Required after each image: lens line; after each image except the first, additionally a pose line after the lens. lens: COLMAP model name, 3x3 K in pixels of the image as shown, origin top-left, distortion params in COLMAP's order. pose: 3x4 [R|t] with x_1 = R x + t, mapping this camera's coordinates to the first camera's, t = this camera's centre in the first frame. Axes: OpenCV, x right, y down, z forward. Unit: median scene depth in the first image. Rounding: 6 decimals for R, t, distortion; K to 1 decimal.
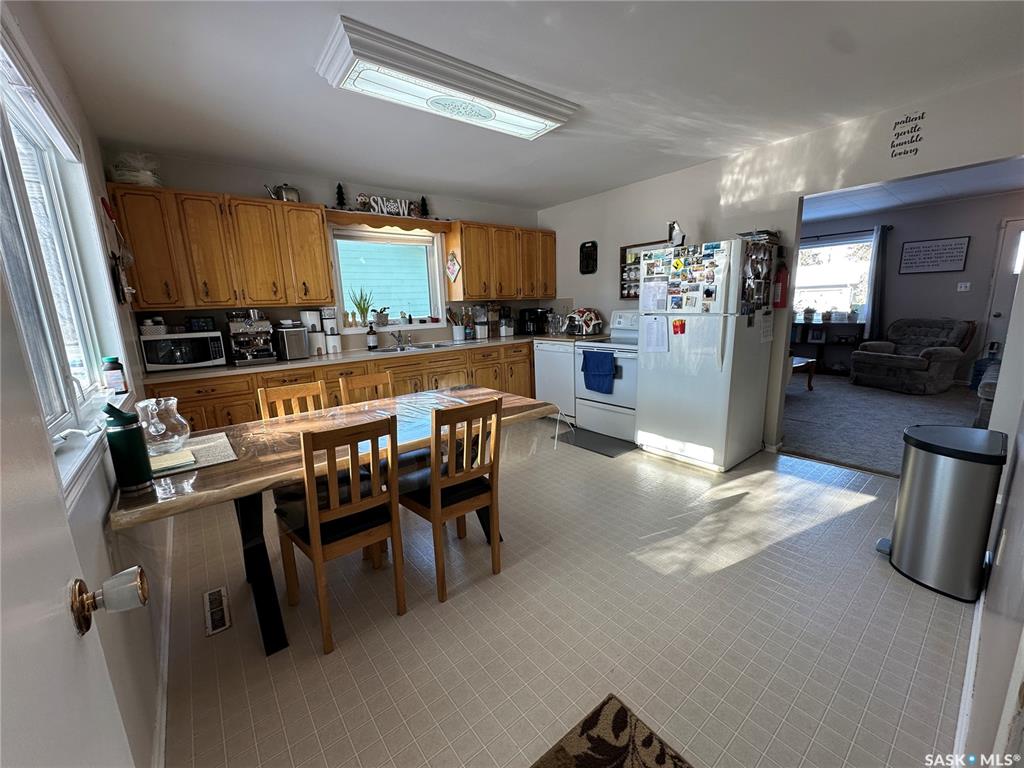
lens RADIAL K [[406.6, 0, 511.6], [0, 406.6, 382.2], [0, 0, 1]] dist [-0.000834, 0.000408]
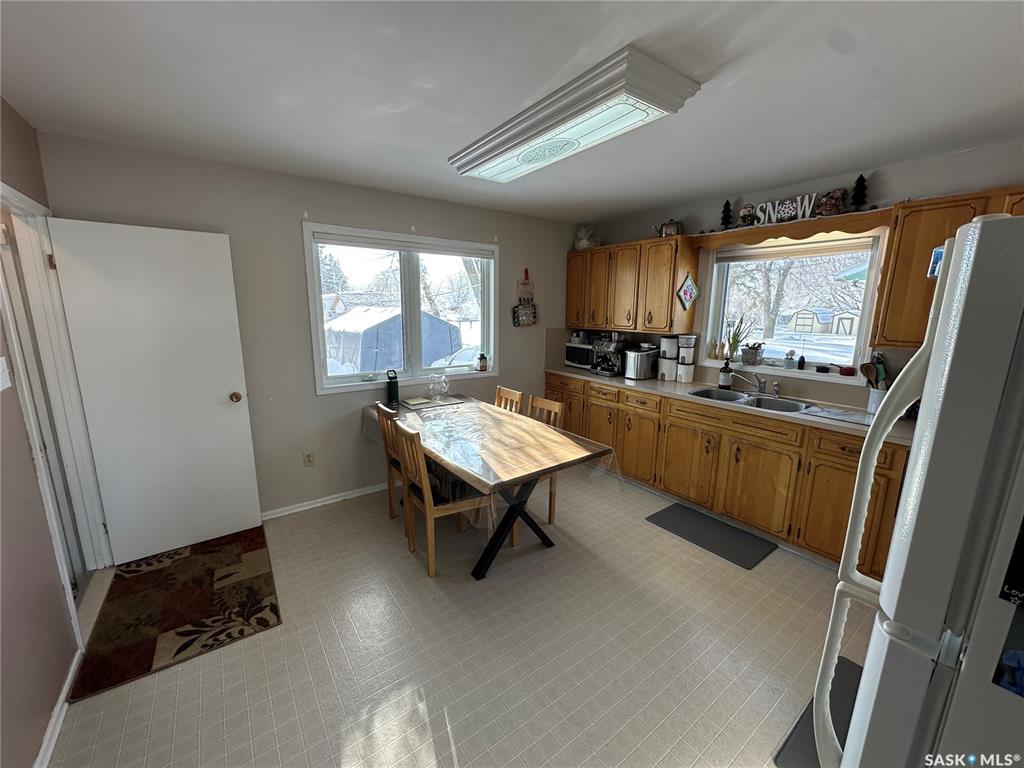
lens RADIAL K [[406.6, 0, 510.8], [0, 406.6, 384.3], [0, 0, 1]] dist [-0.000834, 0.000408]
pose [[-0.043260, 0.225921, -0.973185, 0.515385], [-0.196996, 0.953043, 0.230002, -0.204033], [0.979449, 0.201664, 0.003277, 0.577897]]
